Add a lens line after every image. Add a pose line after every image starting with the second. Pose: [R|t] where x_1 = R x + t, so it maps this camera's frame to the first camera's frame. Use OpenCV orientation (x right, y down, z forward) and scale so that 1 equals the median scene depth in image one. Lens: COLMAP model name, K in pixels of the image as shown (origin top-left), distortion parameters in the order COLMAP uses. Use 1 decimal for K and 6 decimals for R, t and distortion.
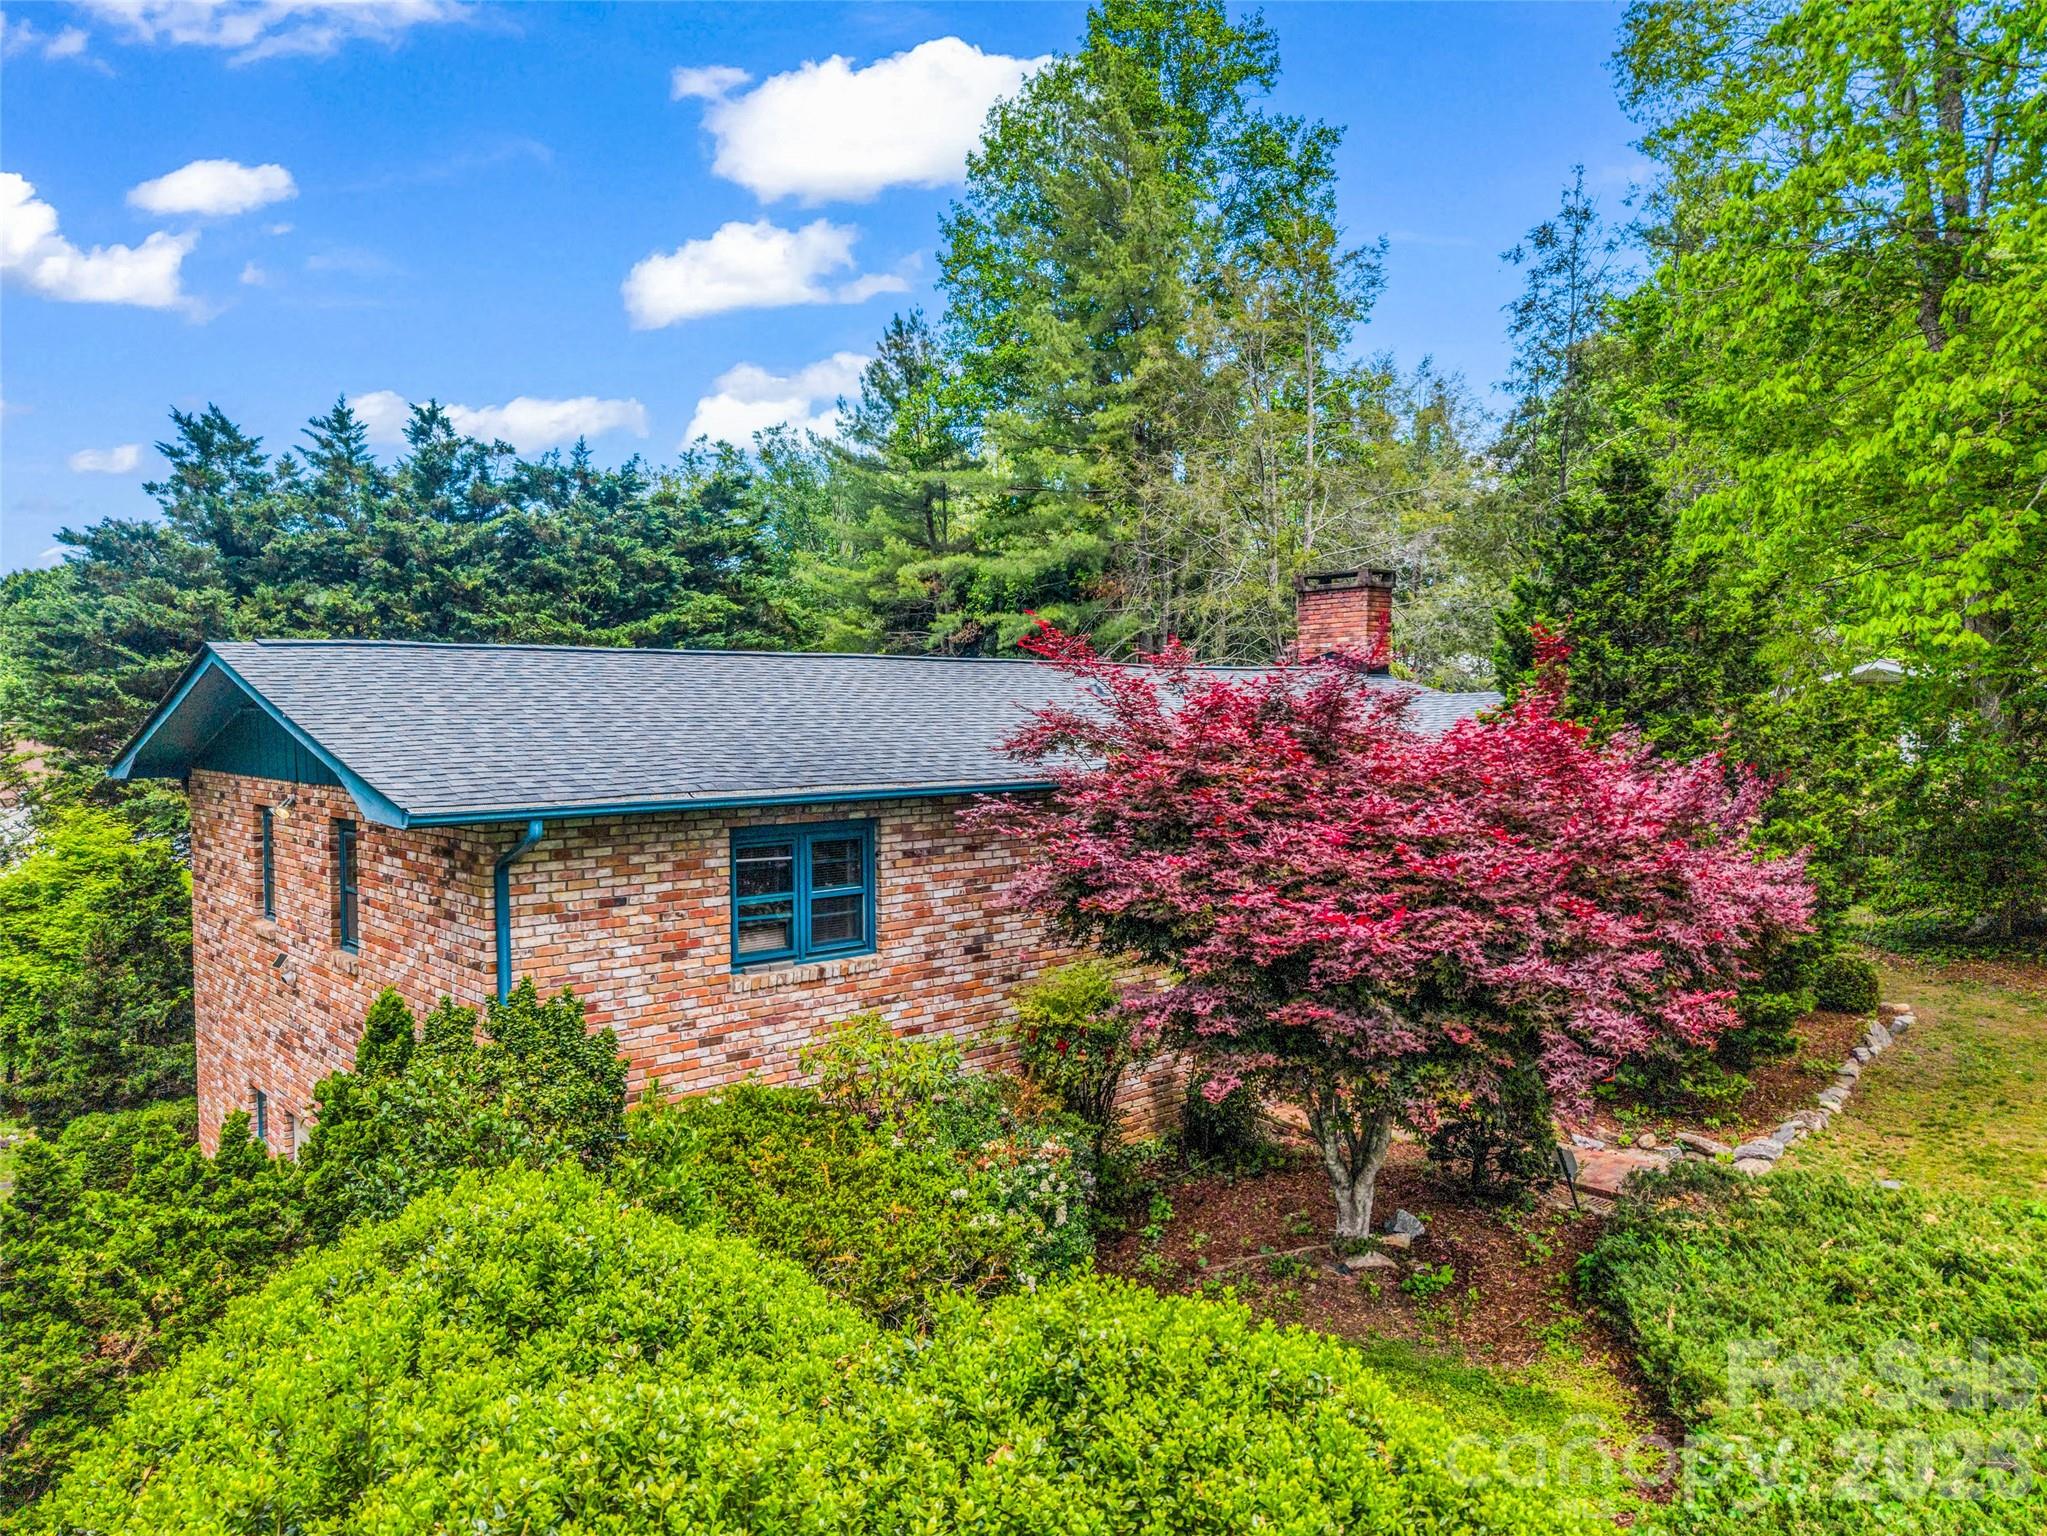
lens RADIAL K [[1417.5, 0, 1022.0], [0, 1417.5, 772.7], [0, 0, 1]] dist [0.046516, -0.042715]
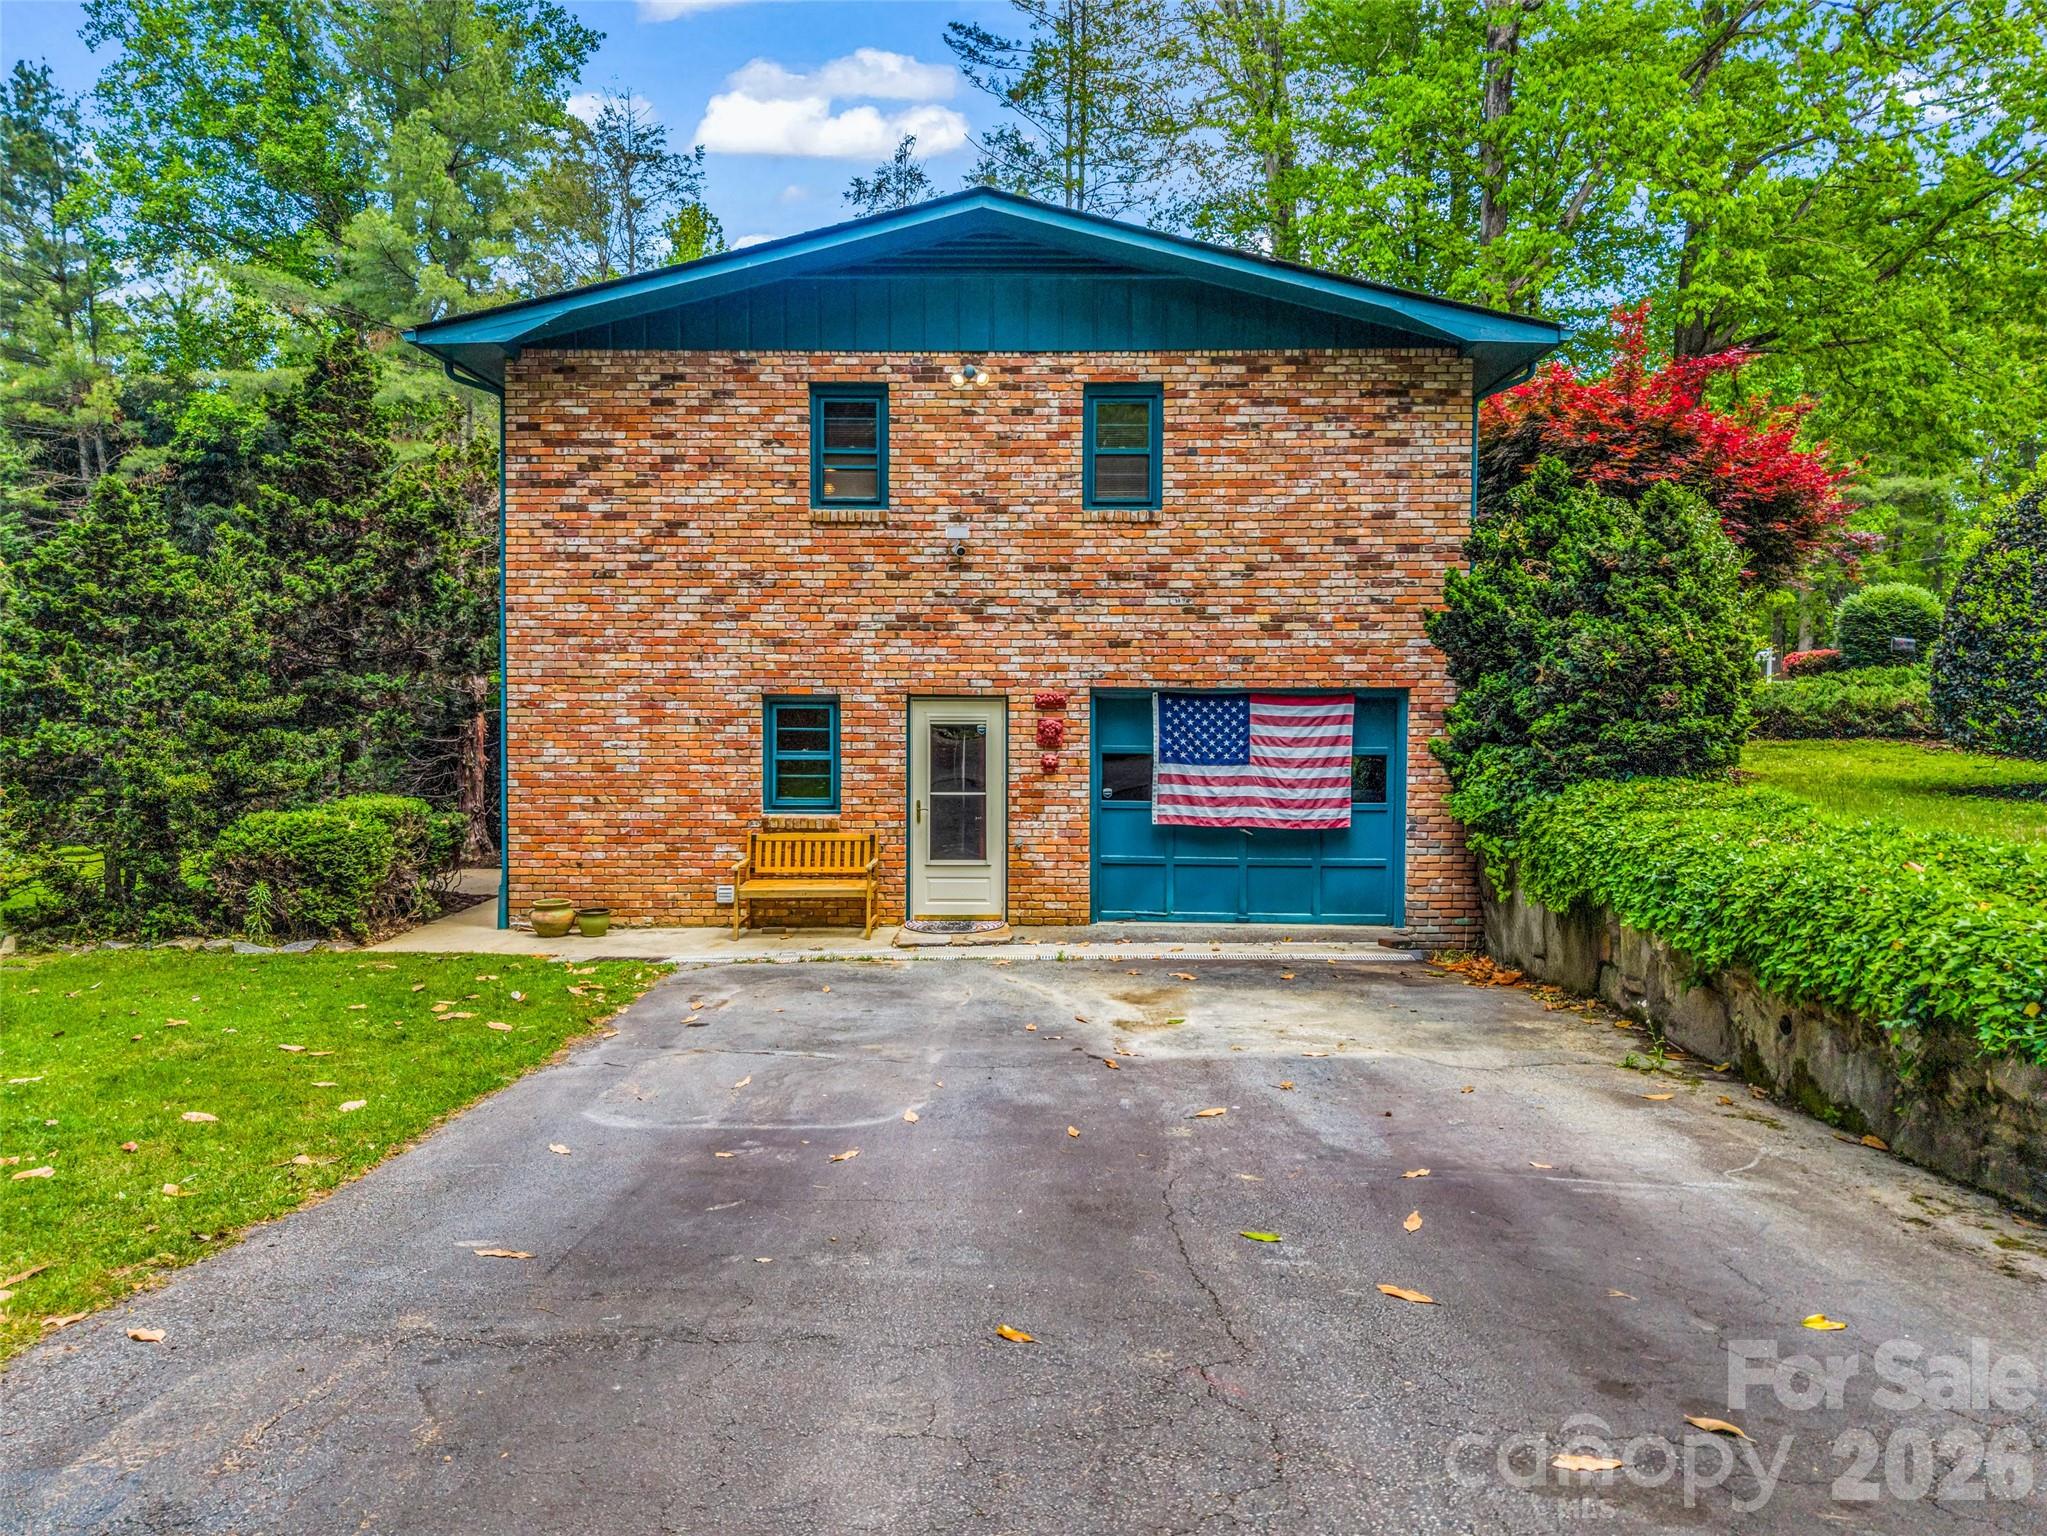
lens RADIAL K [[1417.5, 0, 1026.5], [0, 1417.5, 765.4], [0, 0, 1]] dist [0.046516, -0.042715]
pose [[0.672753, -0.018727, 0.739630, -0.462000], [0.025494, 0.999673, 0.002122, 0.111133], [-0.739428, 0.017429, 0.673011, 0.113888]]
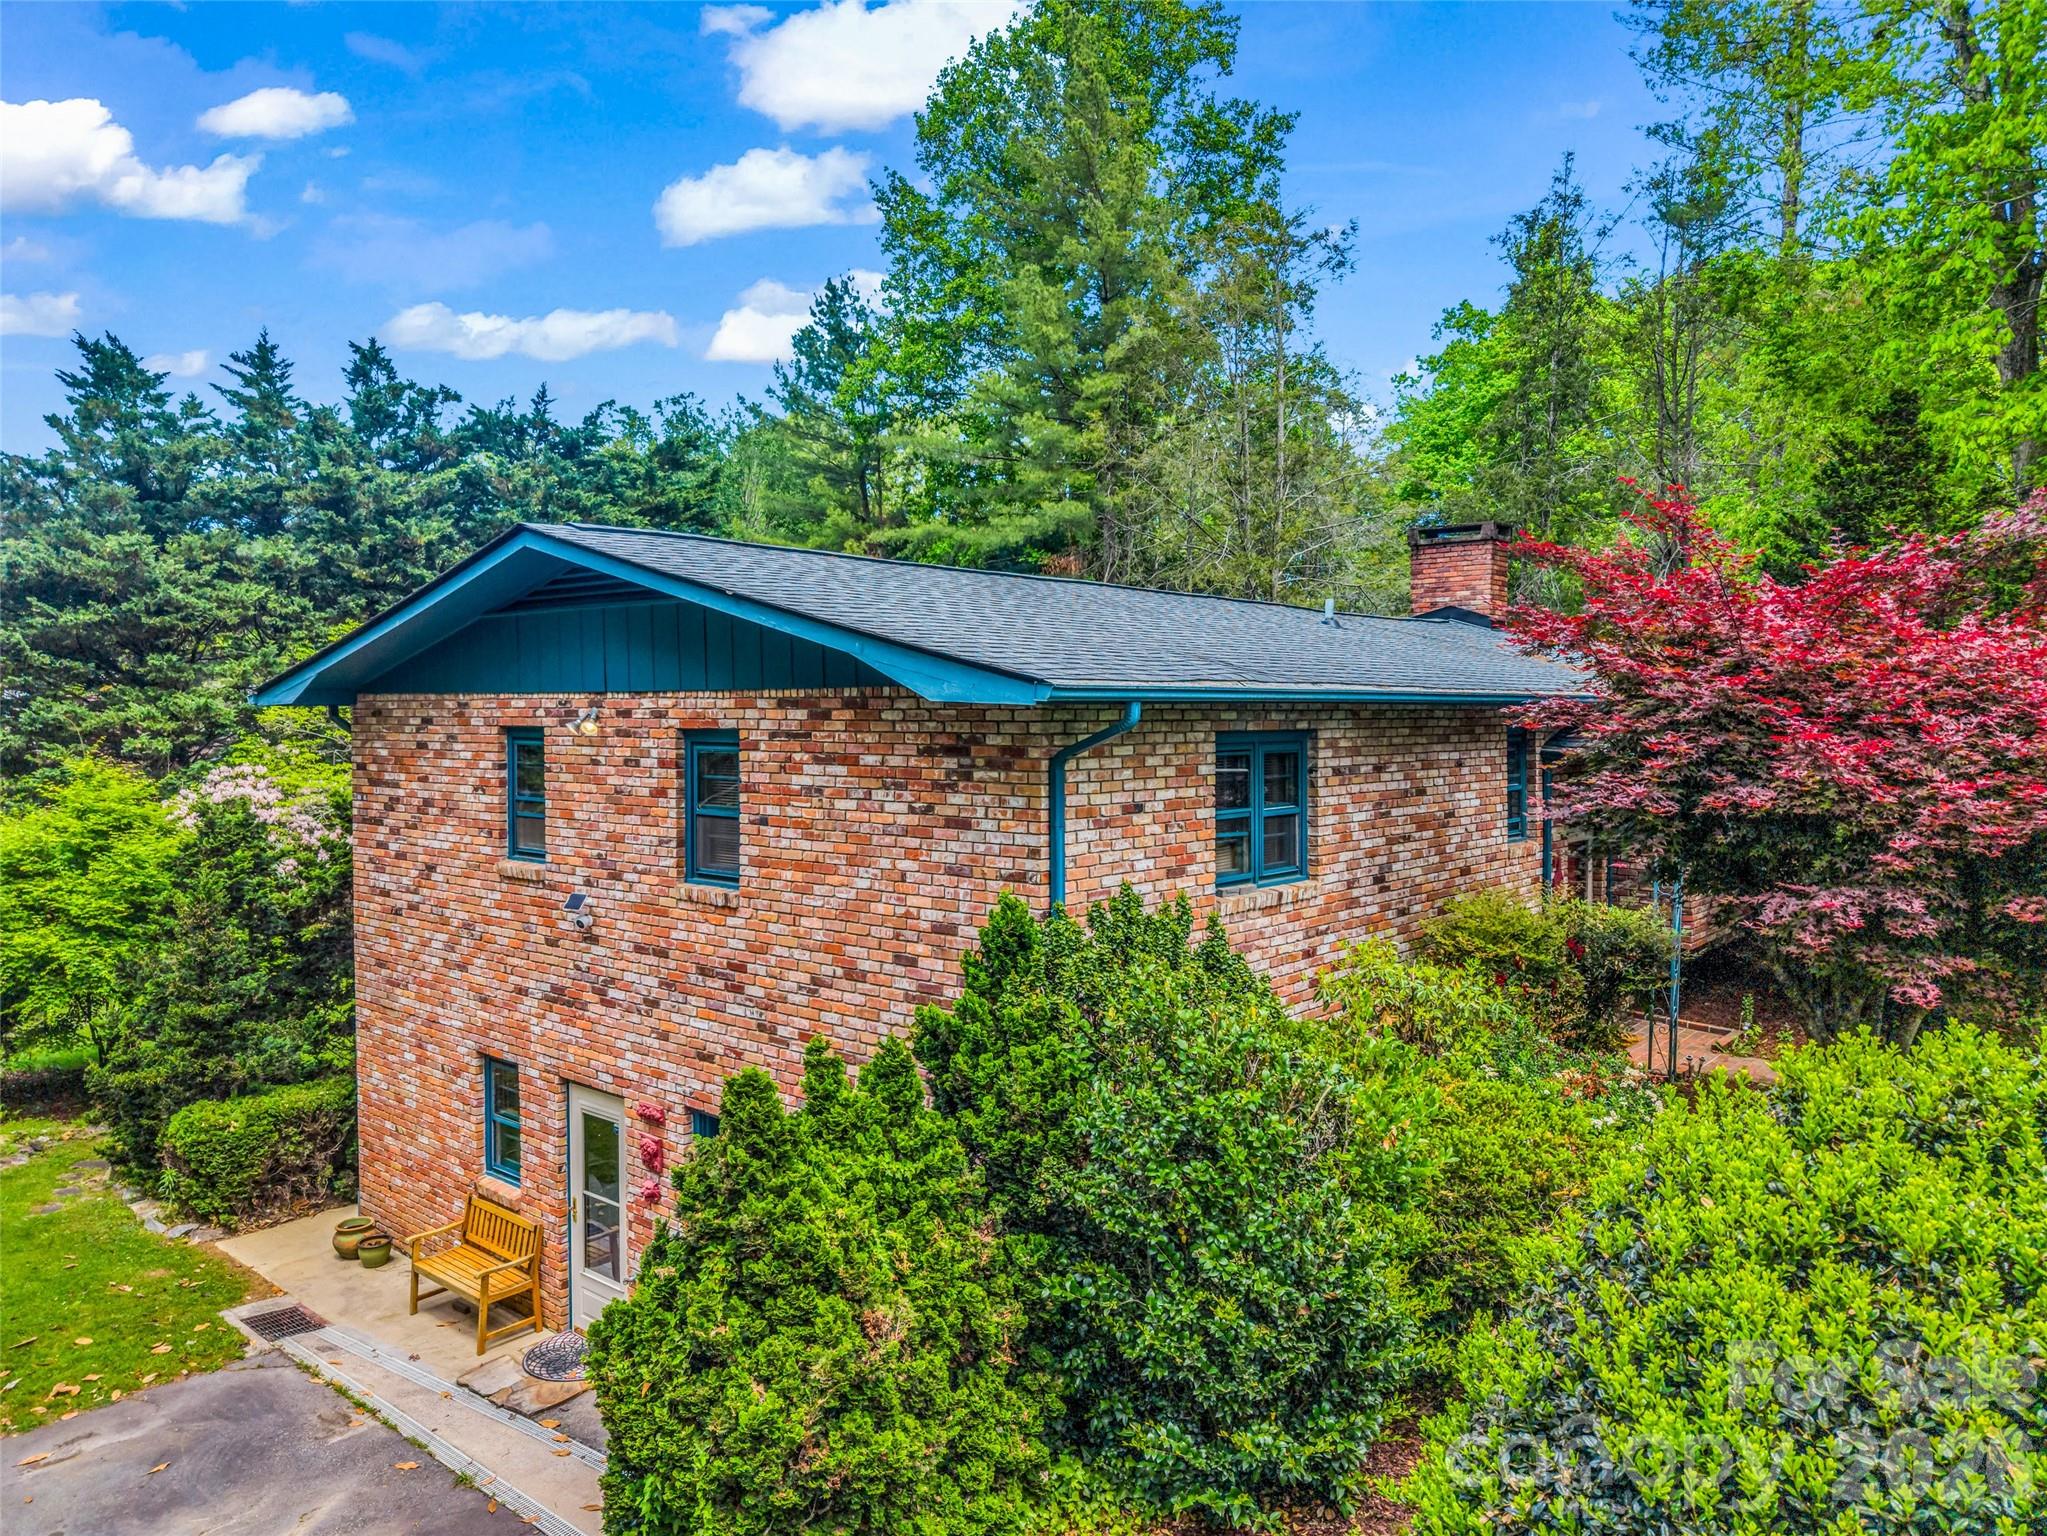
lens RADIAL K [[1417.5, 0, 1015.4], [0, 1417.5, 755.8], [0, 0, 1]] dist [0.046516, -0.042715]
pose [[0.991220, 0.002910, 0.132194, -0.139847], [-0.001269, 0.999921, -0.012496, 0.020475], [-0.132220, 0.012219, 0.991145, 0.043275]]
